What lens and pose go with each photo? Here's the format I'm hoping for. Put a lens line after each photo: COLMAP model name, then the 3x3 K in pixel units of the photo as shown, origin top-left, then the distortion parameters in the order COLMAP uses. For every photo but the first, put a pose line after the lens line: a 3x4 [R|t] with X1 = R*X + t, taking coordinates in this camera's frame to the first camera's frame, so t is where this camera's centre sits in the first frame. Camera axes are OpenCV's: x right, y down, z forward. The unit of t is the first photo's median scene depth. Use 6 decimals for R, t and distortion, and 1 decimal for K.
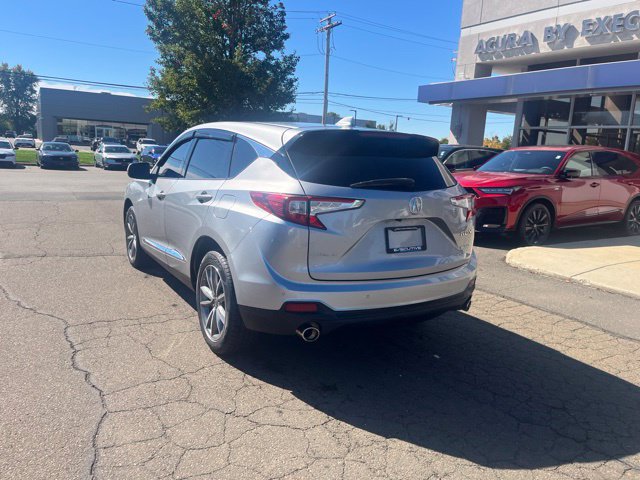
lens RADIAL K [[494.4, 0, 319.7], [0, 494.4, 241.8], [0, 0, 1]] dist [0.079074, -0.091574]
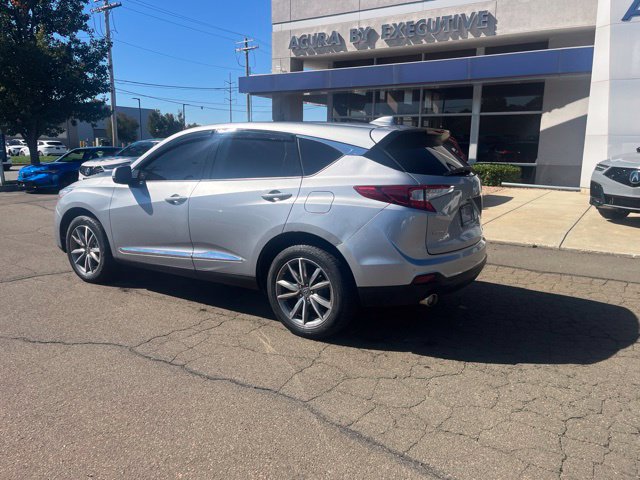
lens RADIAL K [[494.4, 0, 320.6], [0, 494.4, 238.3], [0, 0, 1]] dist [0.079074, -0.091574]
pose [[0.896591, -0.119476, 0.426438, -0.404439], [0.112436, 0.992781, 0.041751, -0.022724], [-0.428348, 0.010513, 0.903553, 0.014167]]
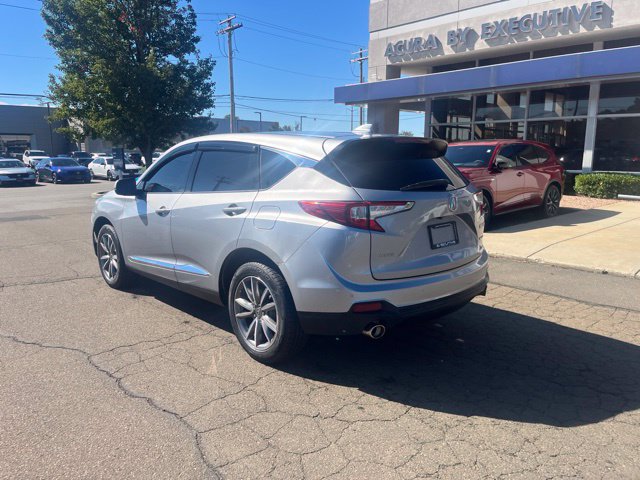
lens RADIAL K [[494.4, 0, 319.6], [0, 494.4, 242.6], [0, 0, 1]] dist [0.079074, -0.091574]
pose [[0.978014, -0.084053, 0.190852, -0.174276], [0.084093, 0.996427, 0.007906, -0.011646], [-0.190834, 0.008318, 0.981587, -0.009822]]
